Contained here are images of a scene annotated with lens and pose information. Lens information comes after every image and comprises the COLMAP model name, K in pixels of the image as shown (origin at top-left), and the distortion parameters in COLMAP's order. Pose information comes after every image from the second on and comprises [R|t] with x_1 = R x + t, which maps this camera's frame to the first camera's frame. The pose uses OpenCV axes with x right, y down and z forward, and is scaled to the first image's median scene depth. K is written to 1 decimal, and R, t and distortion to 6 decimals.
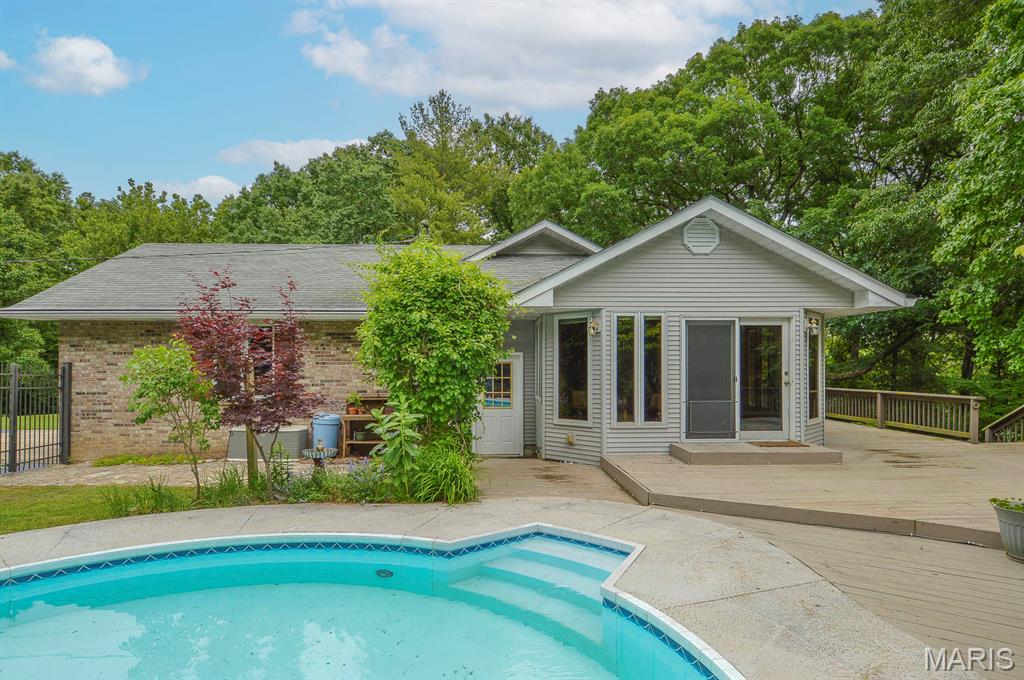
lens RADIAL K [[558.1, 0, 512.1], [0, 558.1, 366.4], [0, 0, 1]] dist [-0.002321, -0.001880]
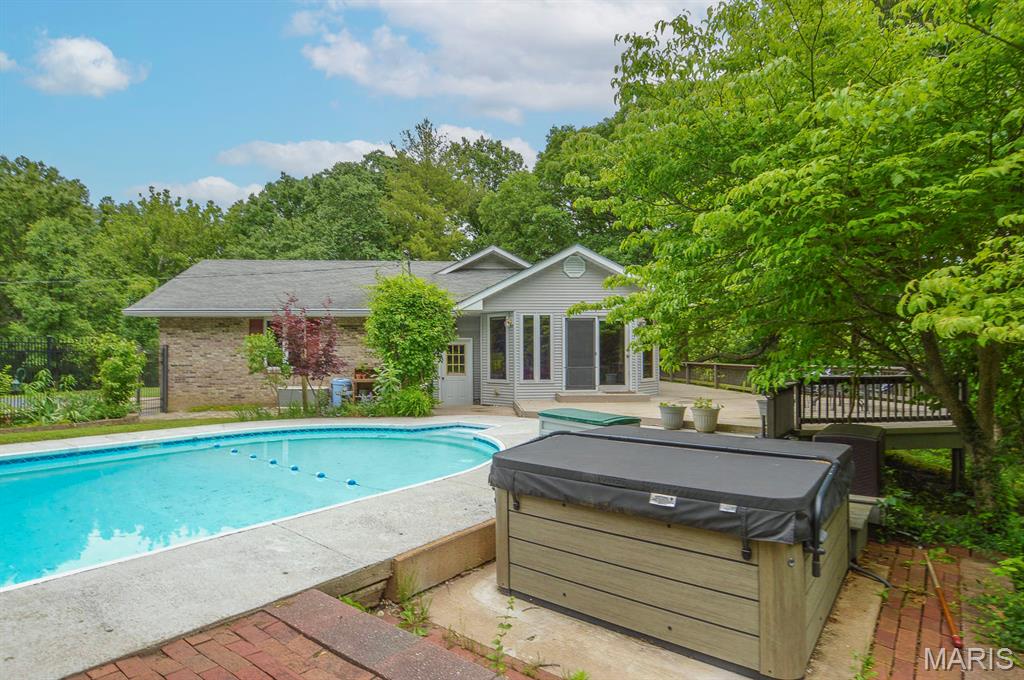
lens RADIAL K [[535.2, 0, 521.3], [0, 535.2, 345.8], [0, 0, 1]] dist [0.014172, -0.024831]
pose [[0.999203, -0.002744, 0.039823, 0.099243], [0.003264, 0.999910, -0.013004, 0.016886], [-0.039784, 0.013124, 0.999122, -0.474029]]
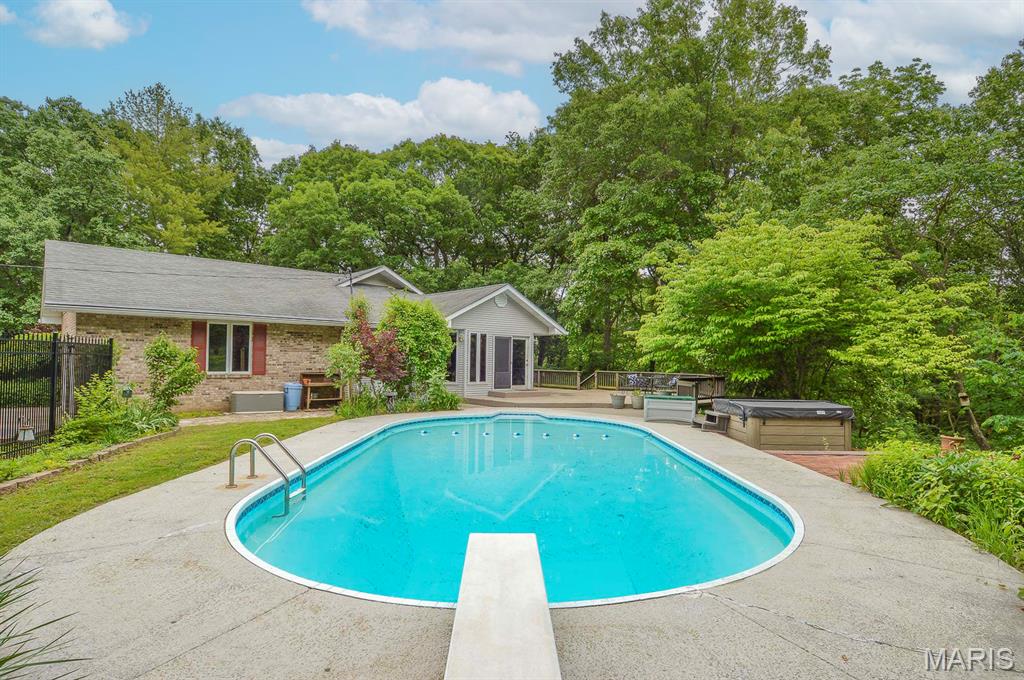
lens RADIAL K [[535.2, 0, 521.3], [0, 535.2, 345.8], [0, 0, 1]] dist [0.014172, -0.024831]
pose [[0.763414, 0.030126, 0.645207, -0.820754], [-0.016676, 0.999498, -0.026936, 0.009227], [-0.645694, 0.009804, 0.763533, -0.582259]]
